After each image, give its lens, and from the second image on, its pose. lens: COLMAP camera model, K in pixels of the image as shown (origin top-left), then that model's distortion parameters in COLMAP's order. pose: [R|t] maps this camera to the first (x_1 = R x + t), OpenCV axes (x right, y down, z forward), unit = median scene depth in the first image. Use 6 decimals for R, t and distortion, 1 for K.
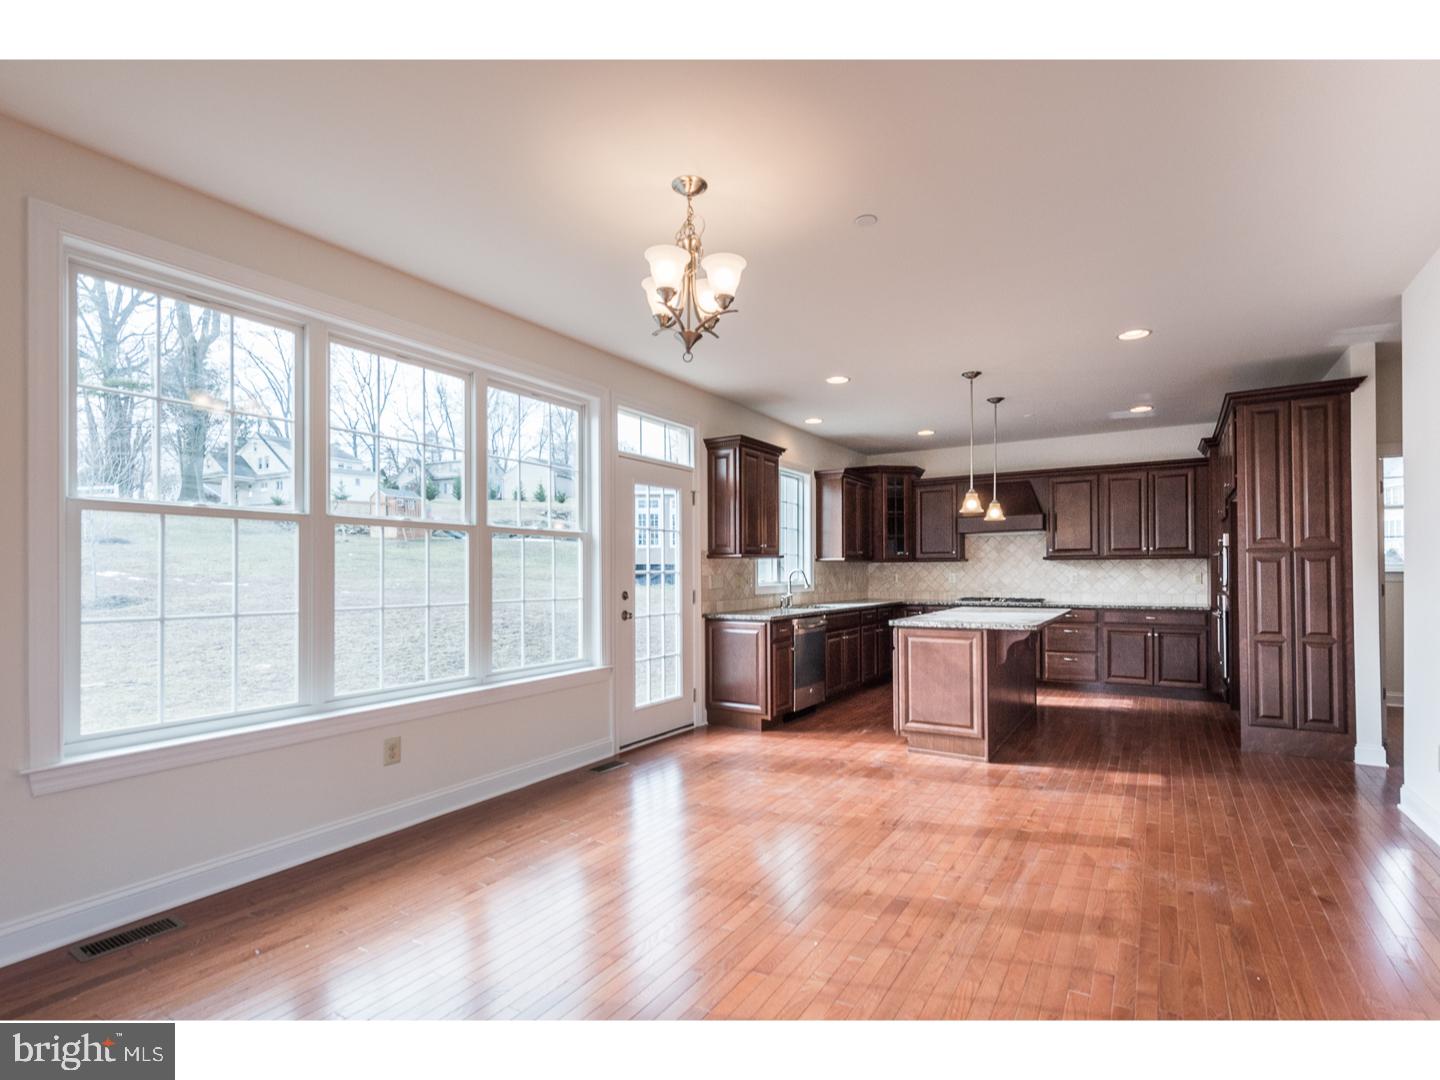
lens RADIAL K [[702.8, 0, 726.2], [0, 702.8, 563.2], [0, 0, 1]] dist [0.013181, 0.000233]
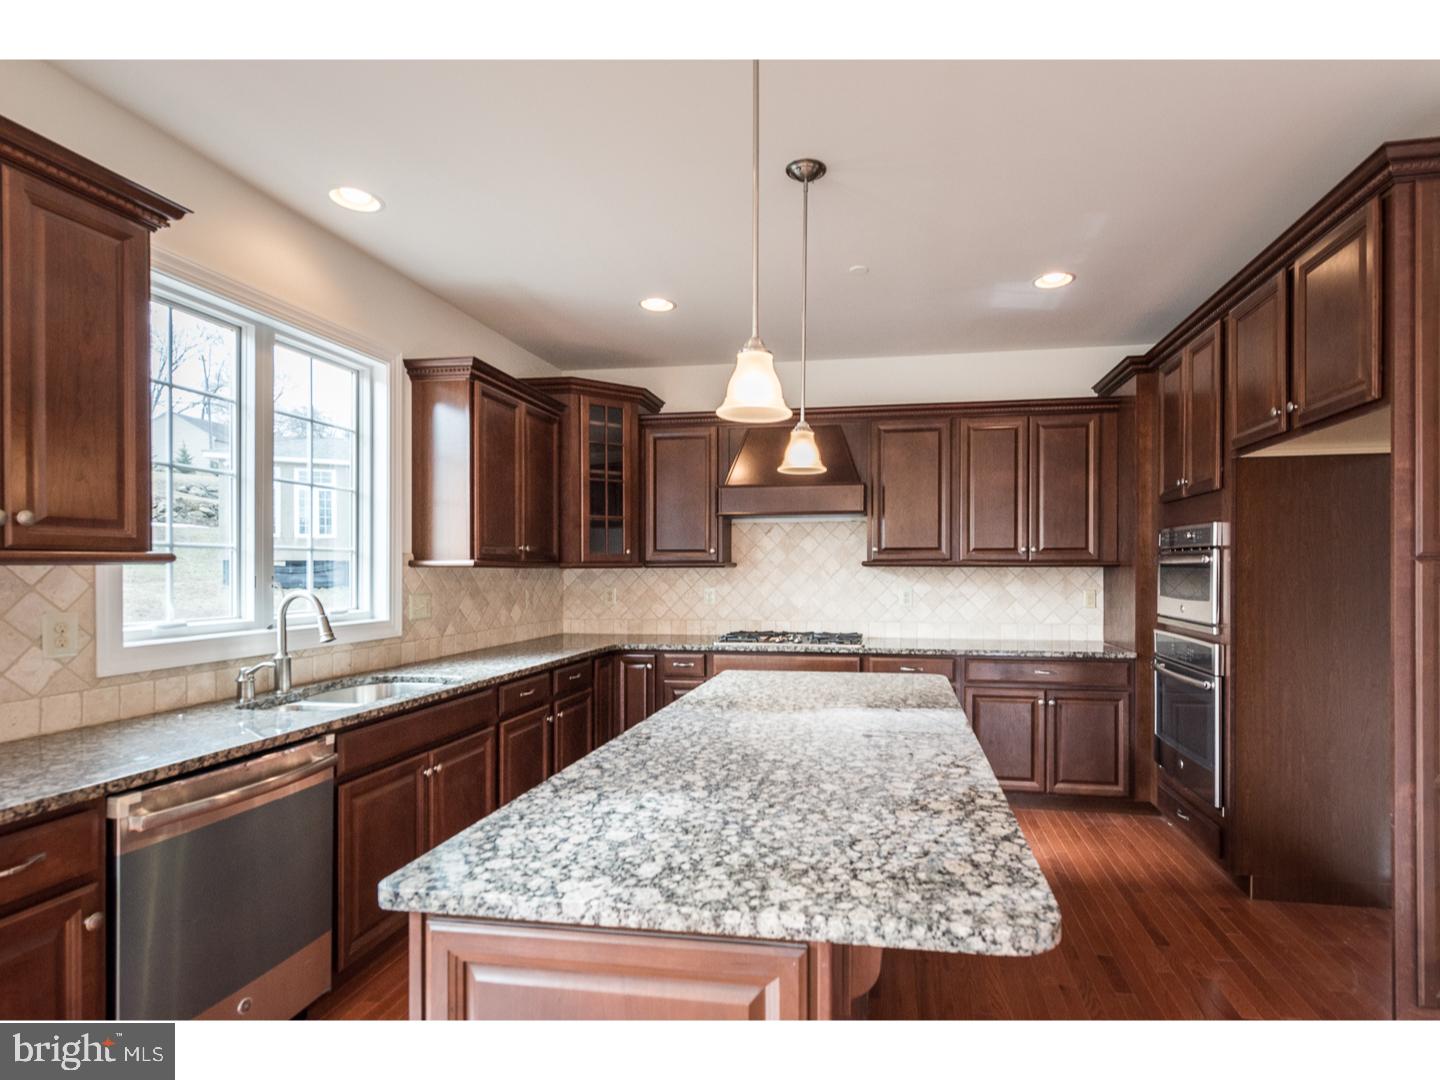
lens RADIAL K [[726.8, 0, 771.8], [0, 726.8, 565.8], [0, 0, 1]] dist [0.013514, -0.000816]
pose [[0.927452, 0.005825, 0.373897, 0.175297], [-0.009021, 0.999936, 0.006799, -0.009067], [-0.373833, -0.009679, 0.927445, 0.518074]]
